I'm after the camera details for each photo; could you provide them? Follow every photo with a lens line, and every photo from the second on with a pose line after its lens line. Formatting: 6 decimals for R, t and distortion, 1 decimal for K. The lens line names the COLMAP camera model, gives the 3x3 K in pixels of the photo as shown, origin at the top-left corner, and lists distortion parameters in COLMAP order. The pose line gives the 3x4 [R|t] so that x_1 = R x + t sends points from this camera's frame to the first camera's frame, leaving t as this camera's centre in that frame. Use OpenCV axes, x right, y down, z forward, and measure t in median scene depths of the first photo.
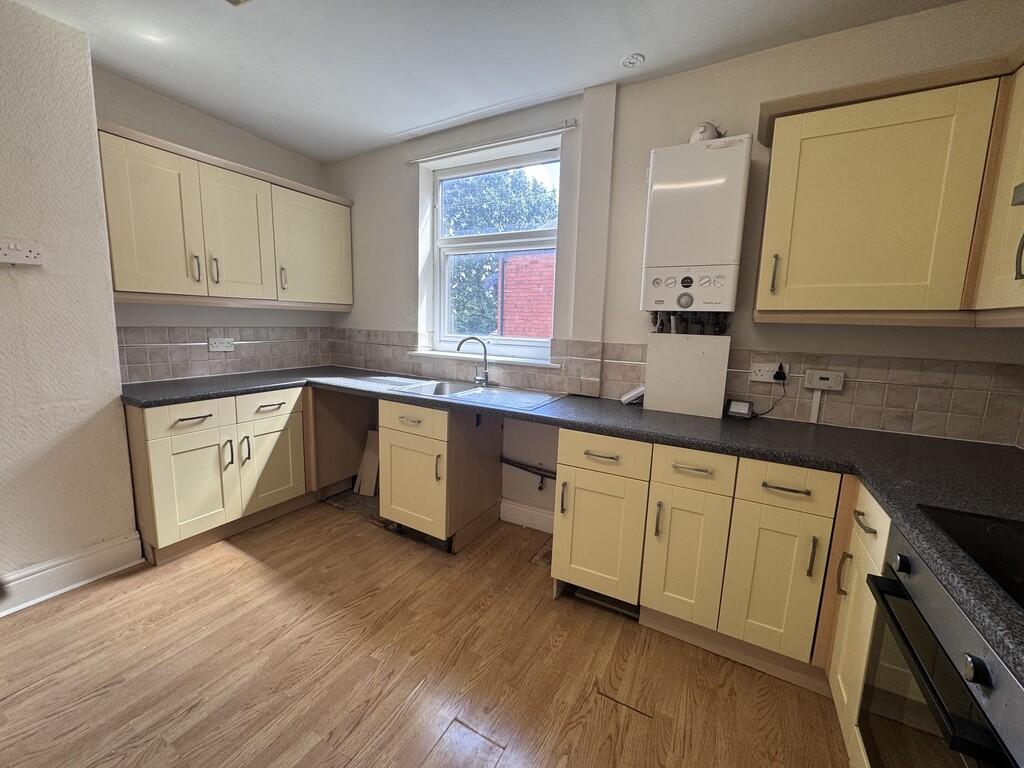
lens RADIAL K [[407.8, 0, 512.0], [0, 407.8, 384.0], [0, 0, 1]] dist [-0.000767, -0.000012]
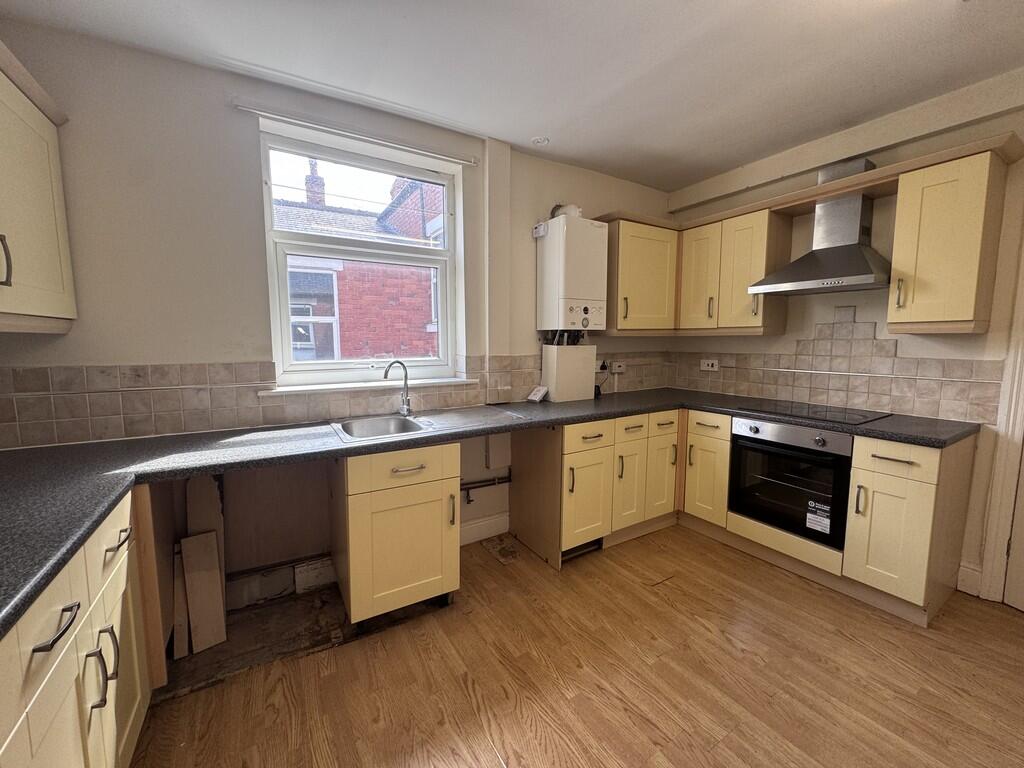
lens RADIAL K [[407.8, 0, 512.0], [0, 407.8, 384.0], [0, 0, 1]] dist [-0.000767, -0.000012]
pose [[0.491065, -0.127047, 0.861809, -0.866512], [0.150025, 0.986860, 0.059997, -0.097760], [-0.858107, 0.099830, 0.503673, 0.433903]]
